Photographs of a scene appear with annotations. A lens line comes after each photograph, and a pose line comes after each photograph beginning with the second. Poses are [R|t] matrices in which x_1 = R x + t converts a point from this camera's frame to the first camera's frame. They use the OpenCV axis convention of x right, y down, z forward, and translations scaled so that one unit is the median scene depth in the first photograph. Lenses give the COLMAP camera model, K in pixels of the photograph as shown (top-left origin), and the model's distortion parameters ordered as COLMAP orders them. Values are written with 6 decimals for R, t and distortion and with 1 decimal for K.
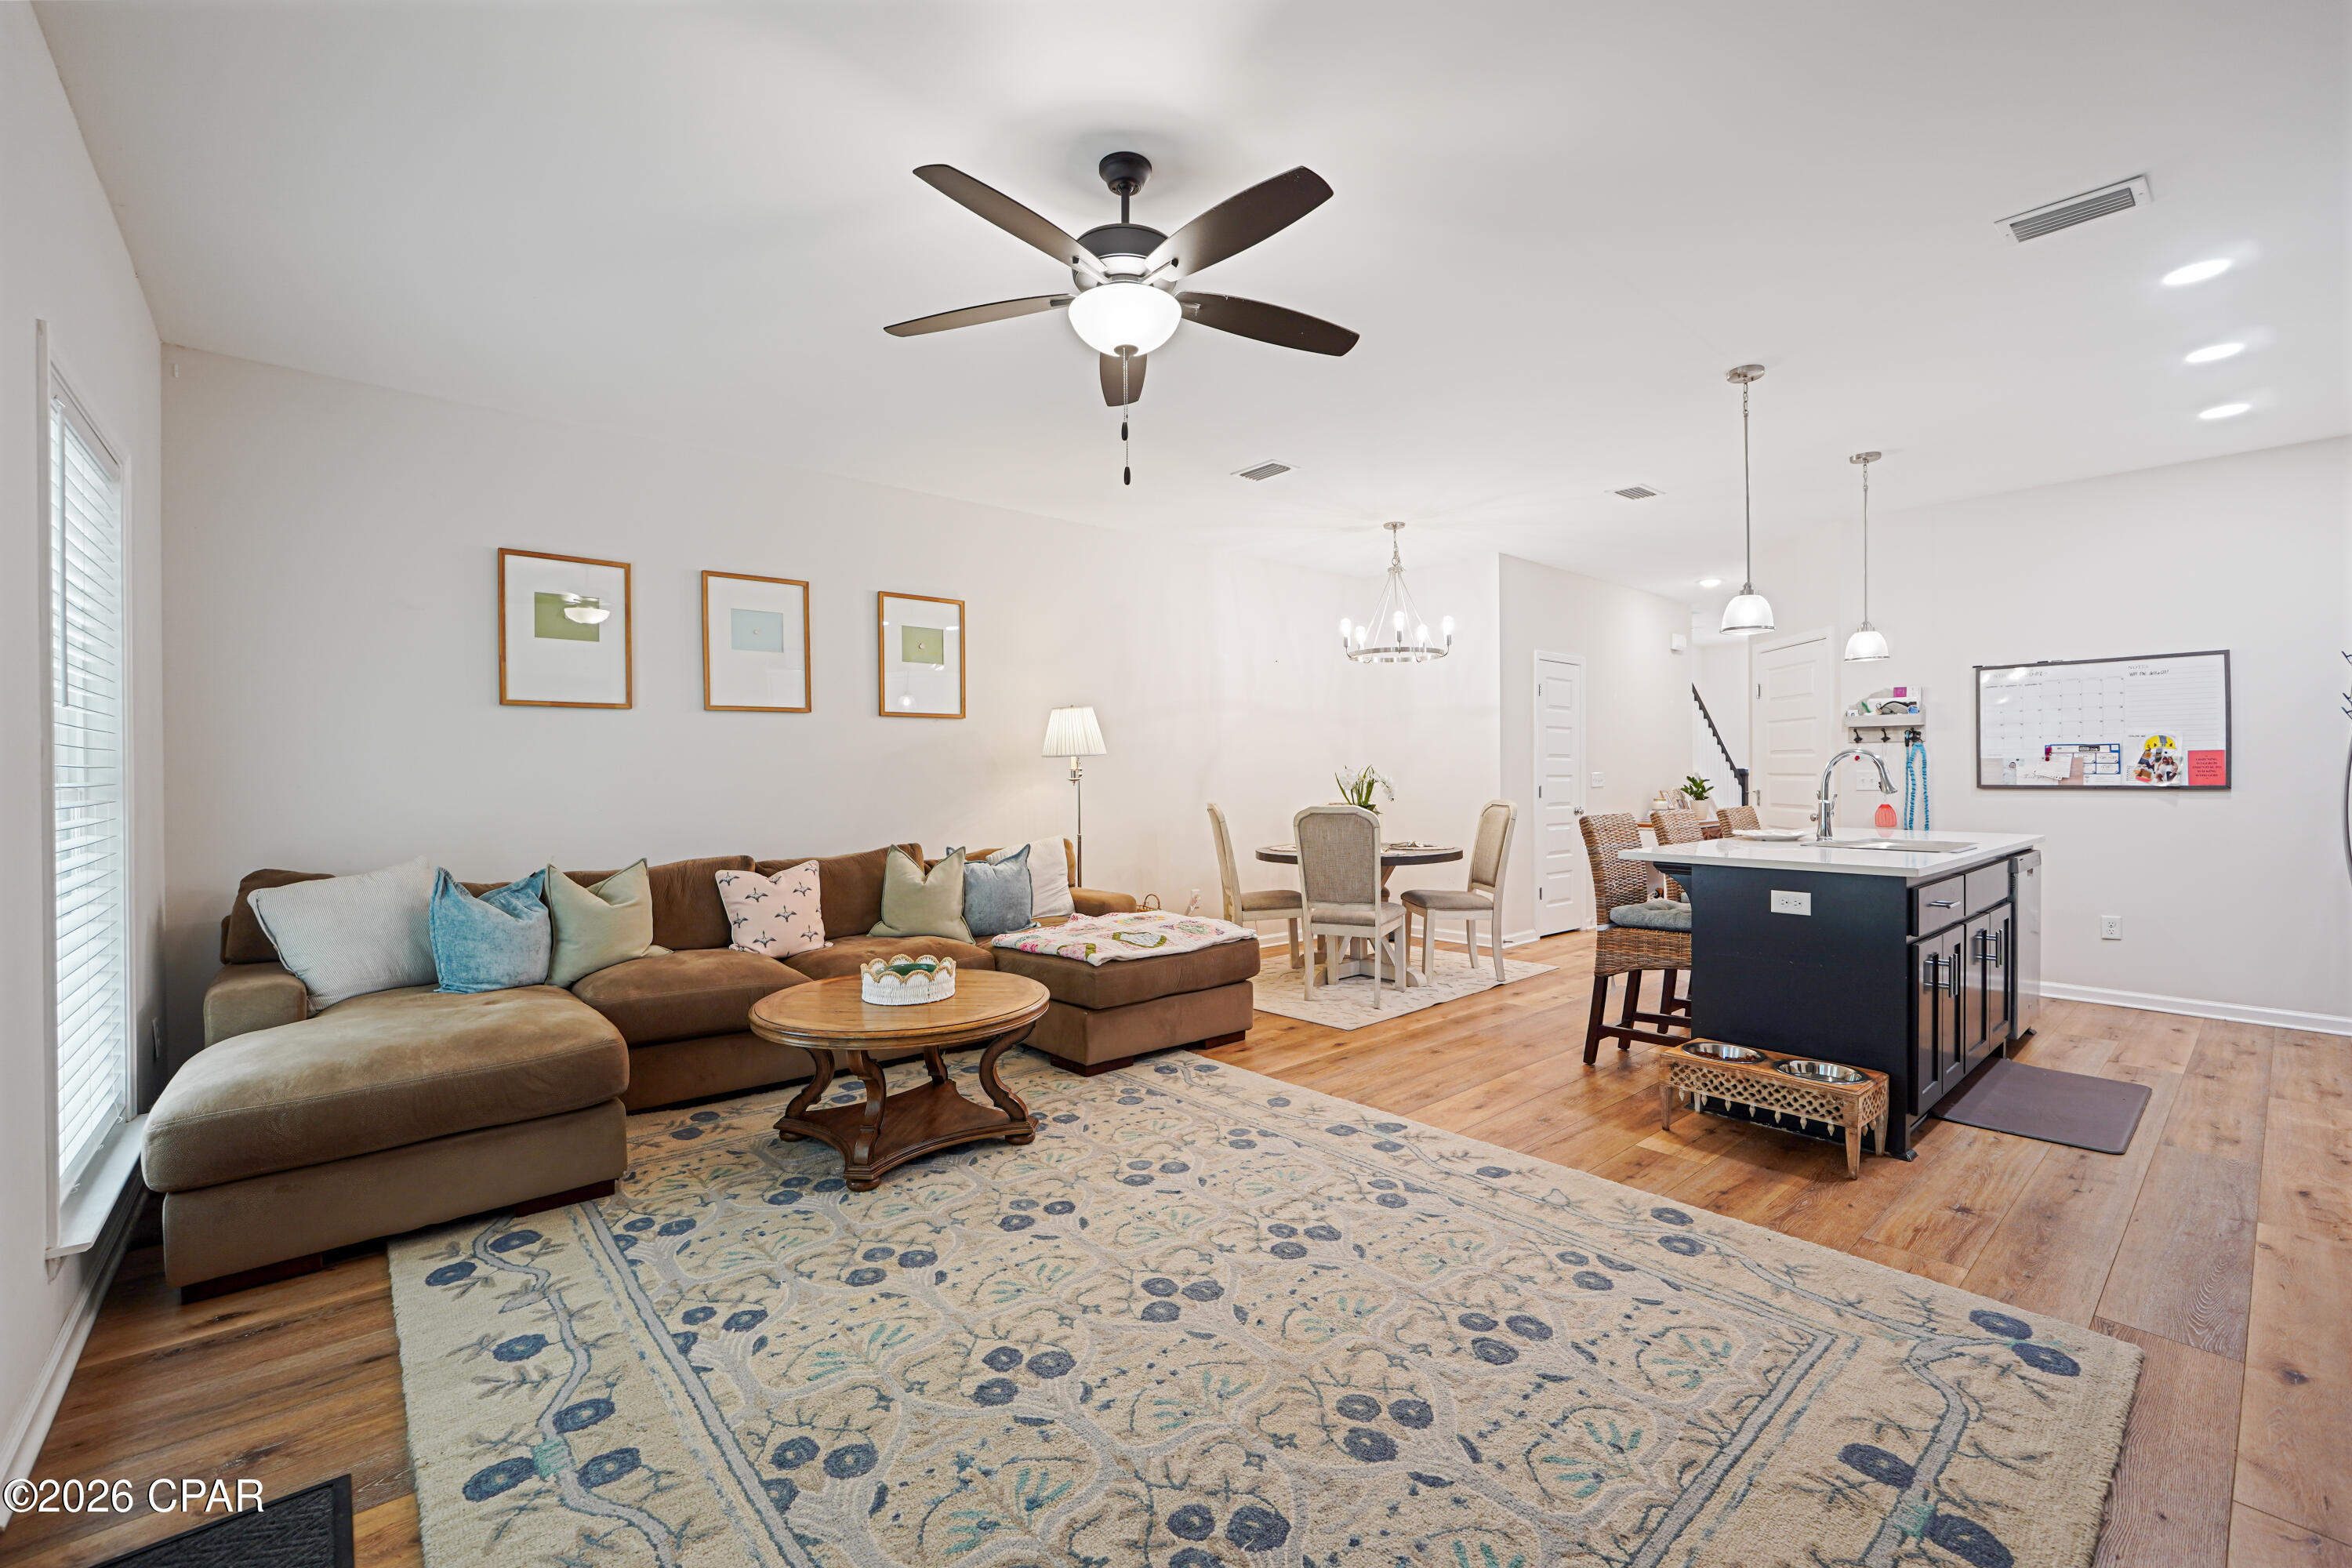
lens RADIAL K [[1001.1, 0, 1176.9], [0, 1001.1, 770.8], [0, 0, 1]] dist [-0.017746, 0.006588]
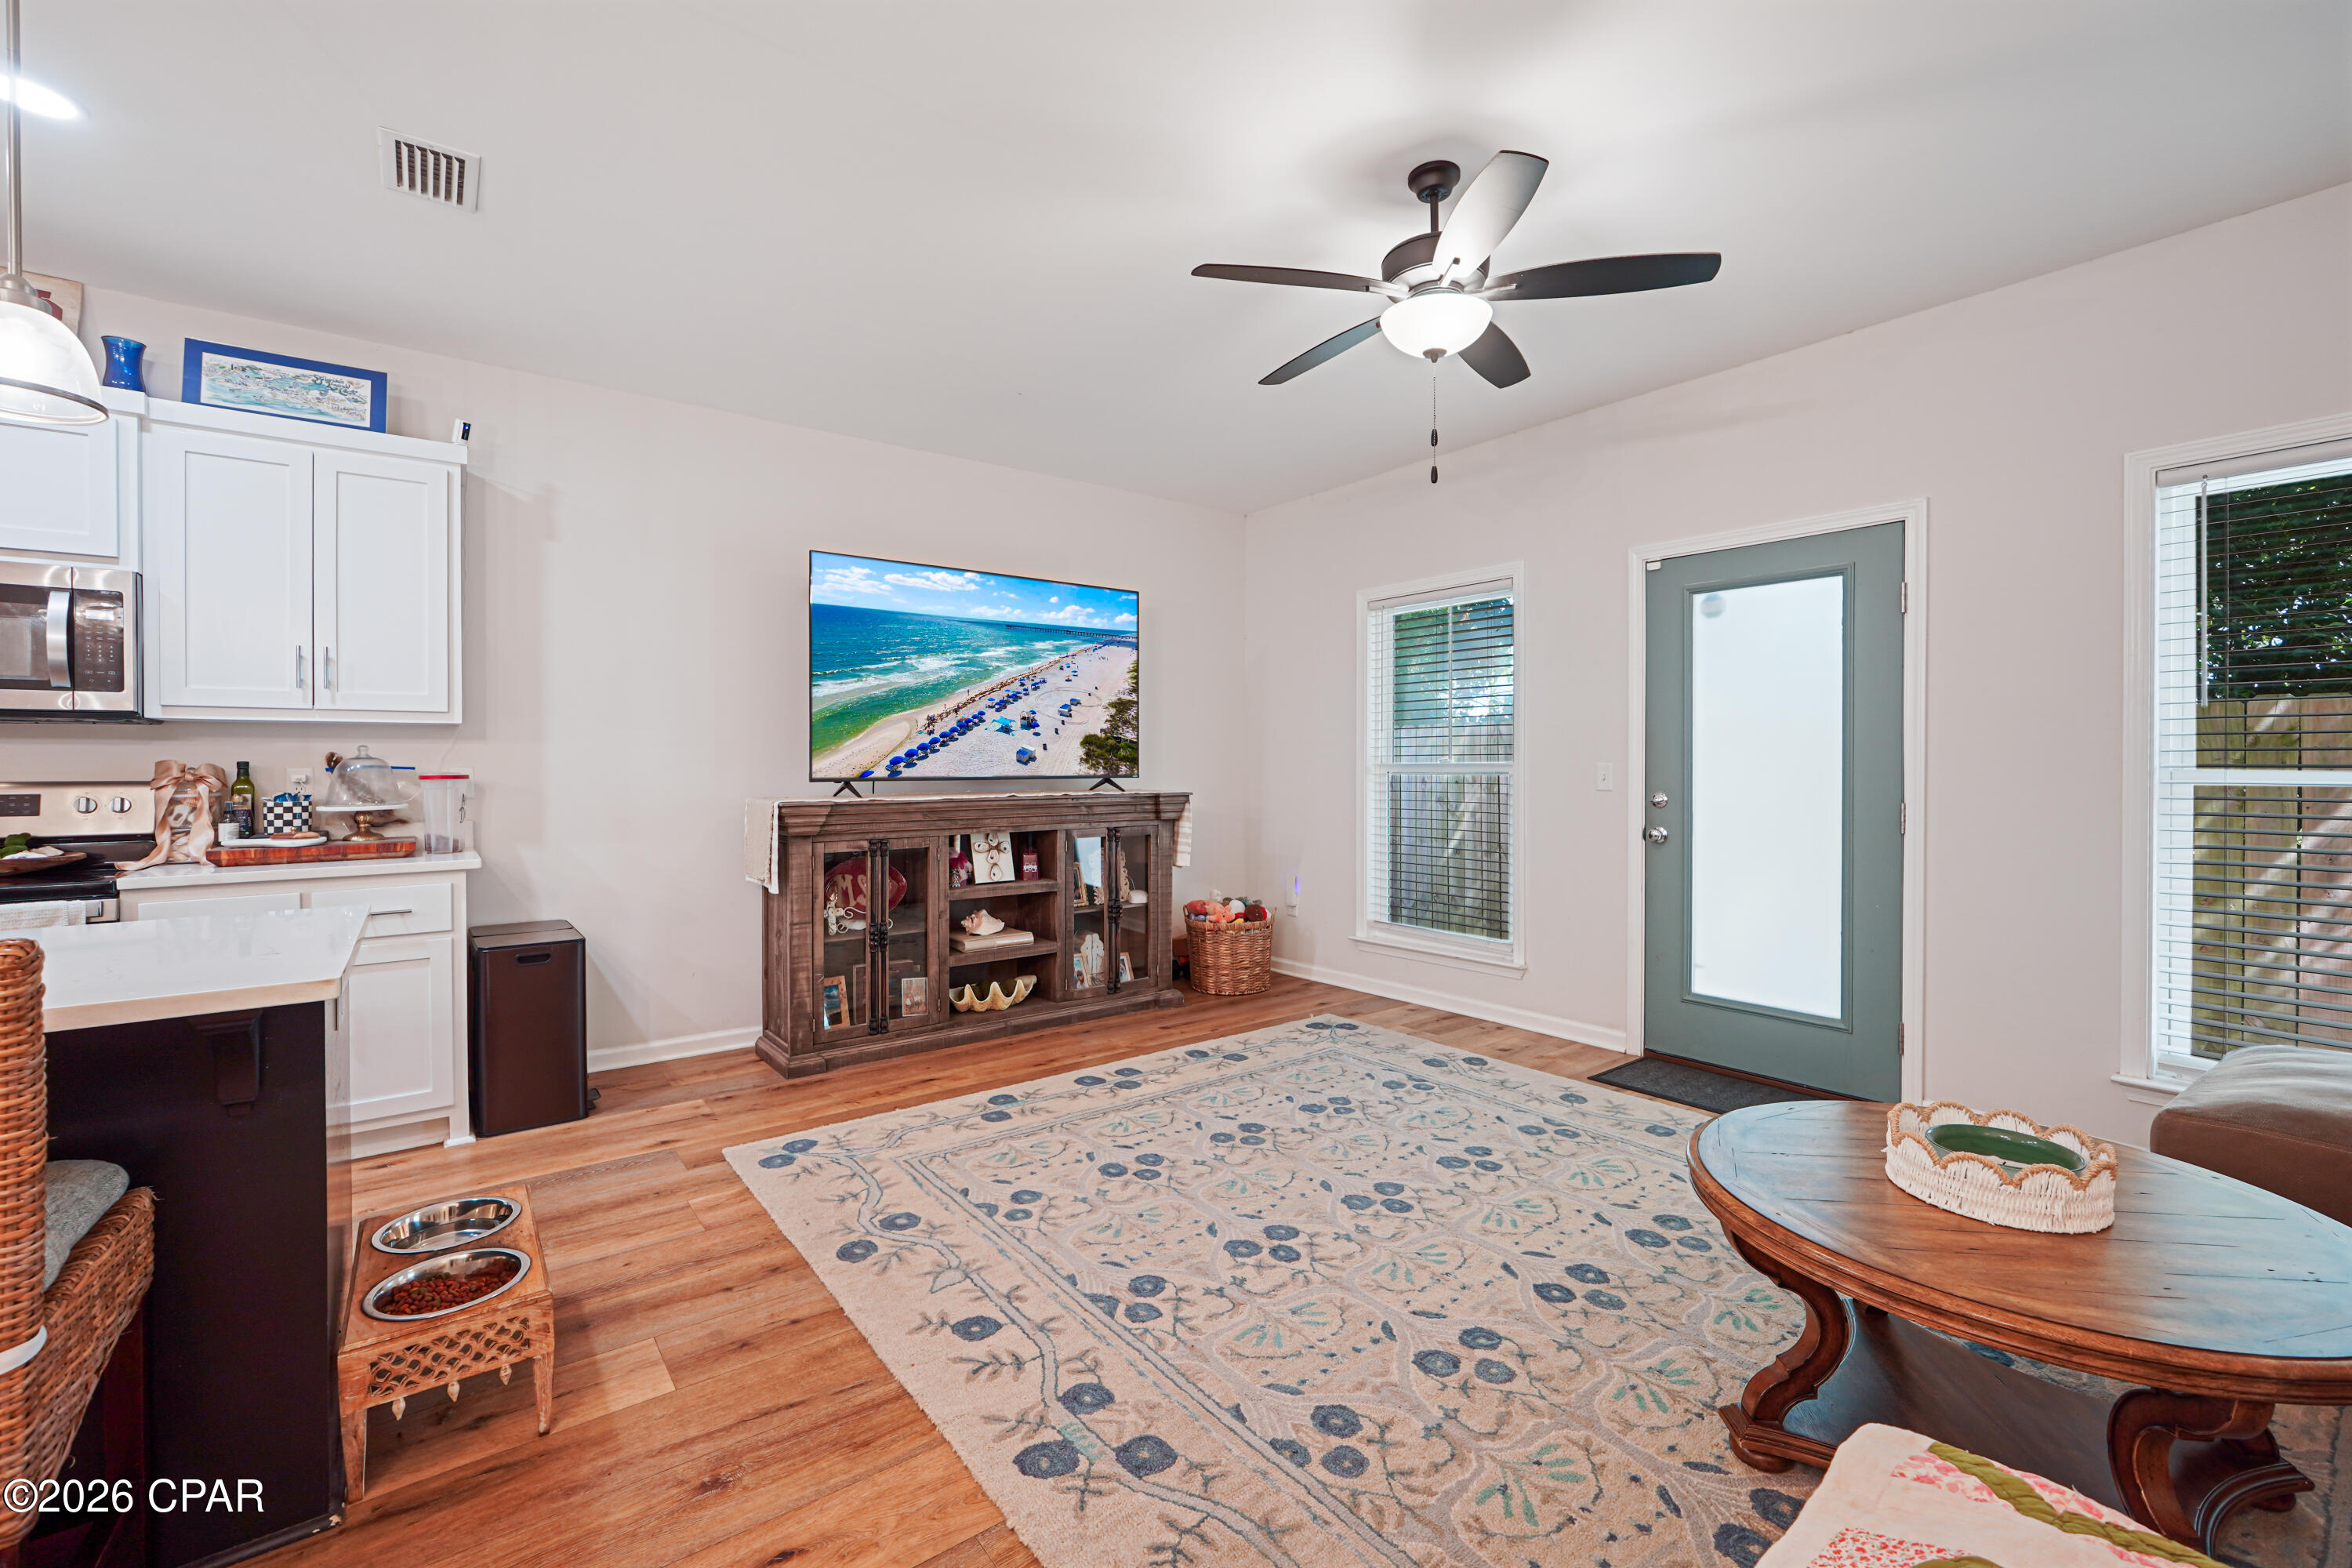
lens RADIAL K [[1001.1, 0, 1186.8], [0, 1001.1, 769.3], [0, 0, 1]] dist [-0.017746, 0.006588]
pose [[-0.998769, 0.005722, 0.049271, 0.108155], [0.005864, 0.999979, 0.002726, 0.003393], [-0.049254, 0.003011, -0.998782, 1.402168]]
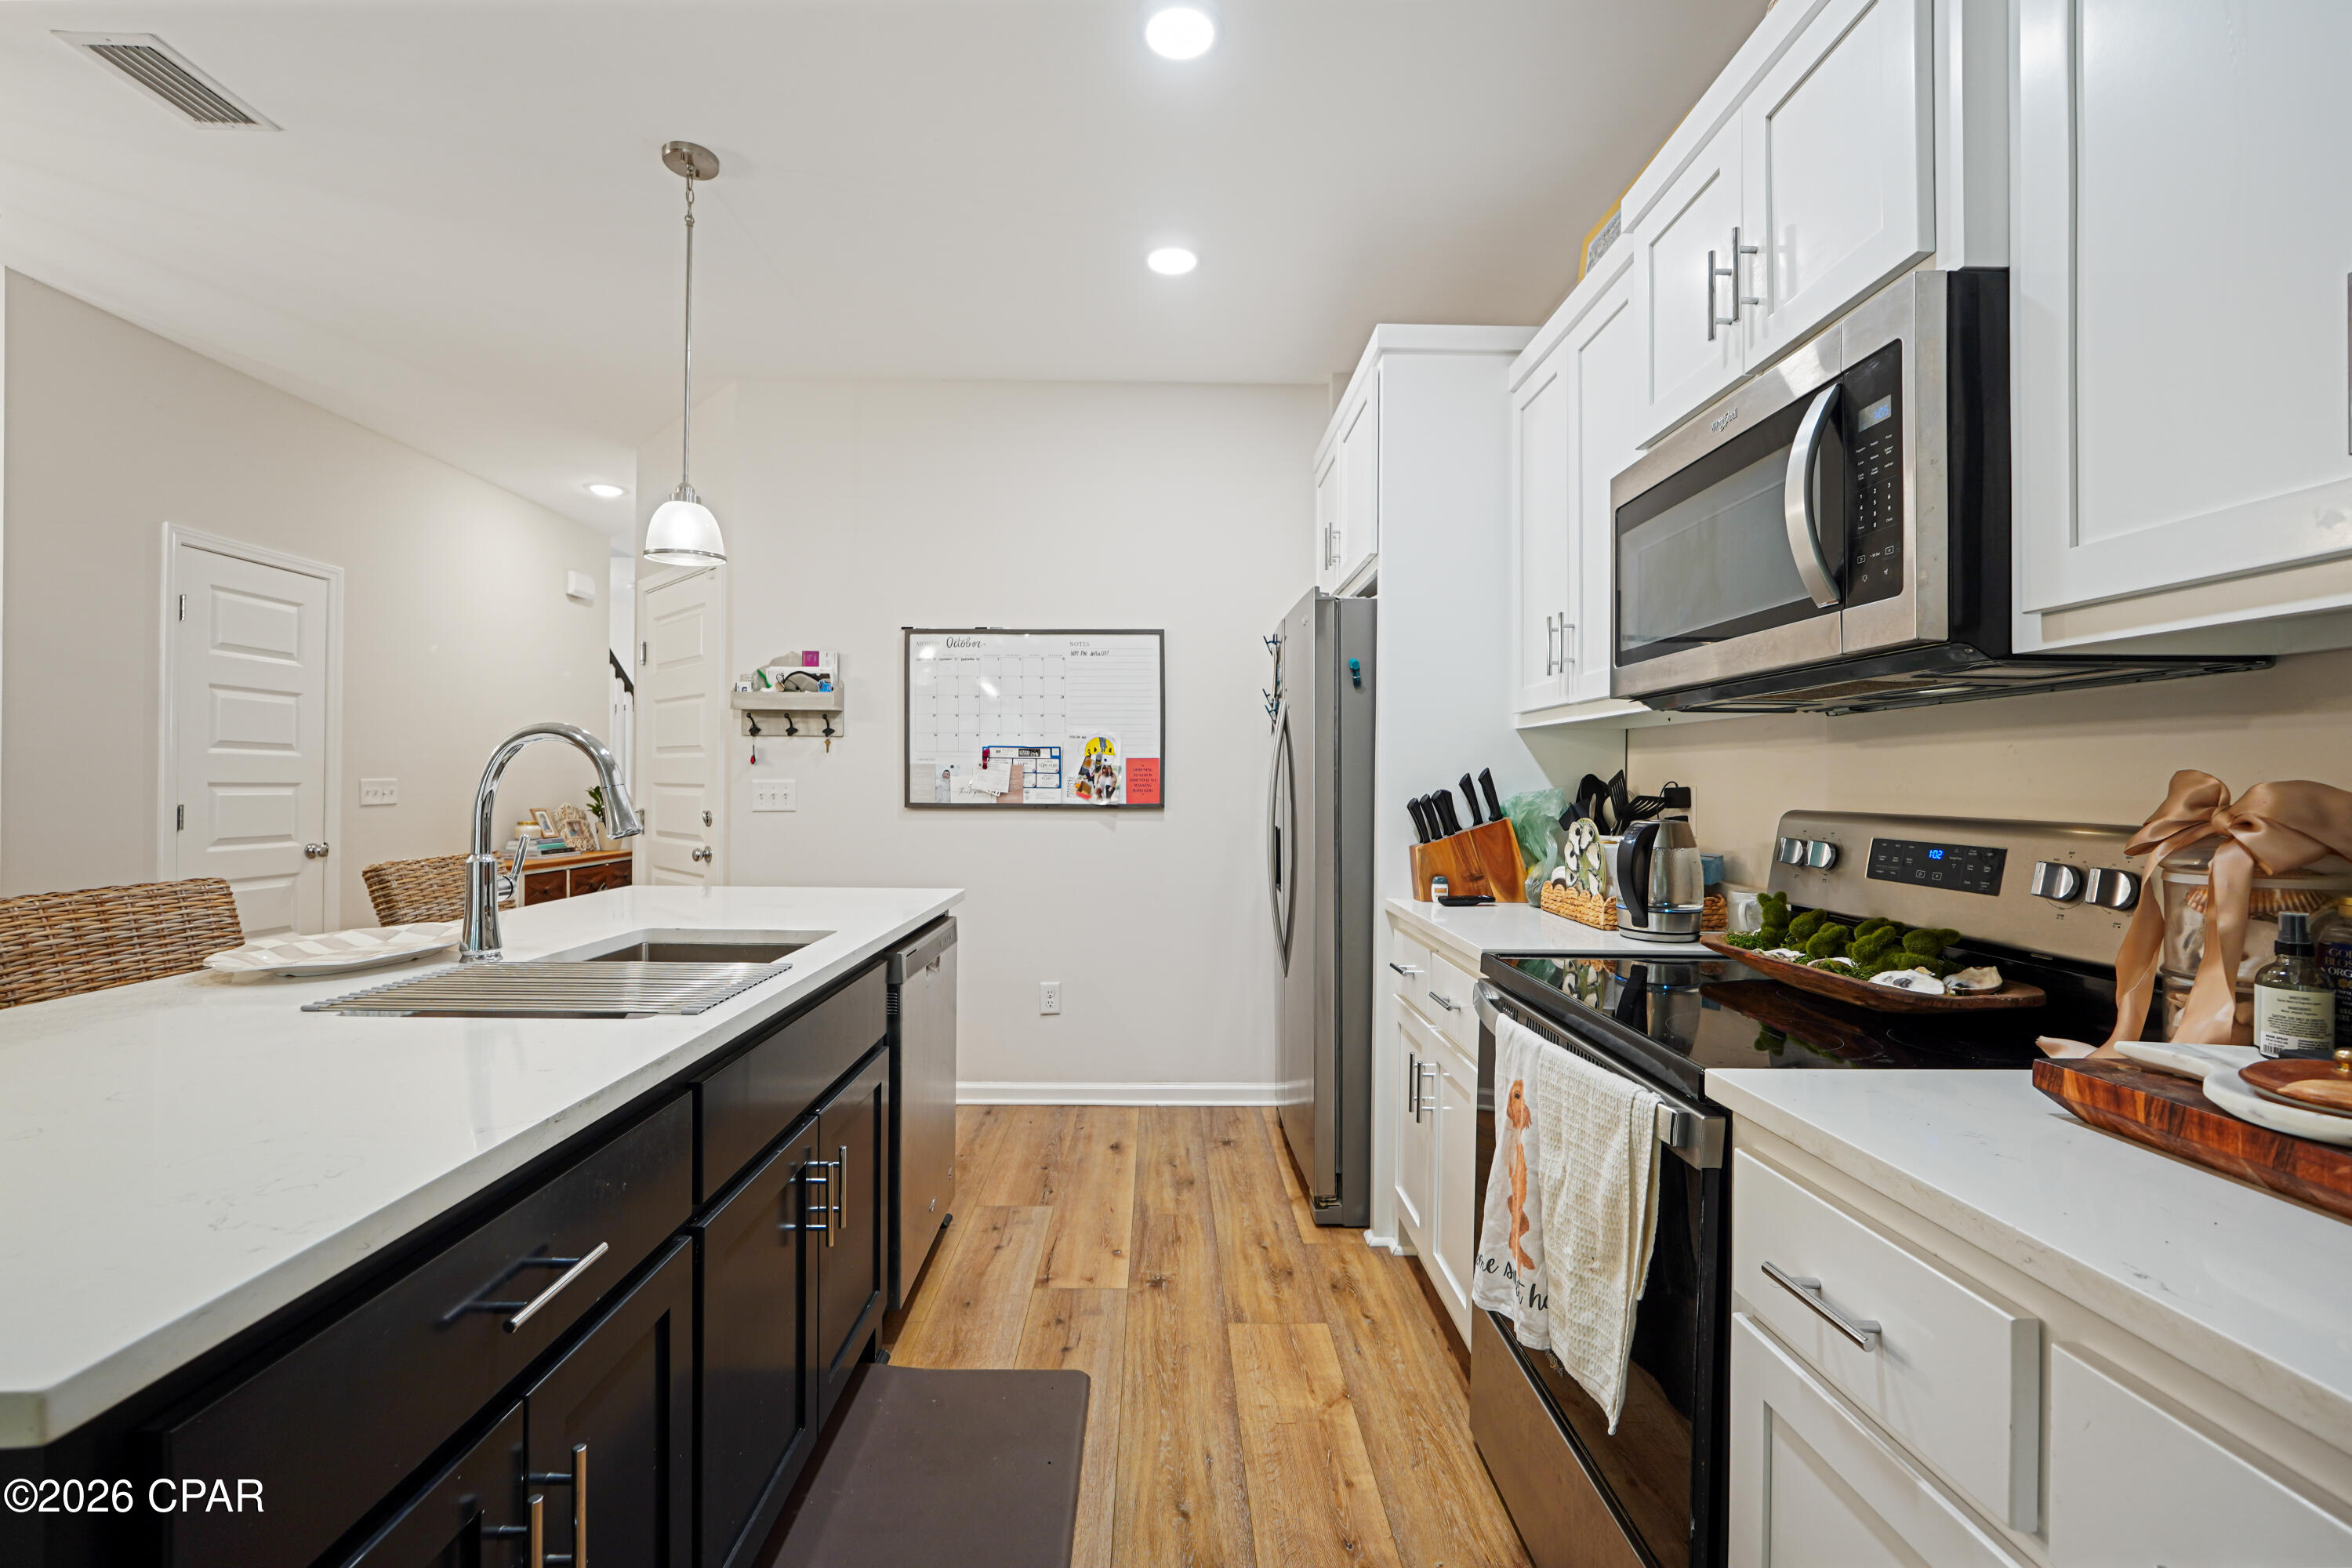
lens RADIAL K [[1001.1, 0, 1182.7], [0, 1001.1, 771.3], [0, 0, 1]] dist [-0.017746, 0.006588]
pose [[0.642194, 0.016473, 0.766365, 0.617519], [-0.012109, 0.999862, -0.011345, -0.002777], [-0.766447, -0.001994, 0.642305, 0.634526]]
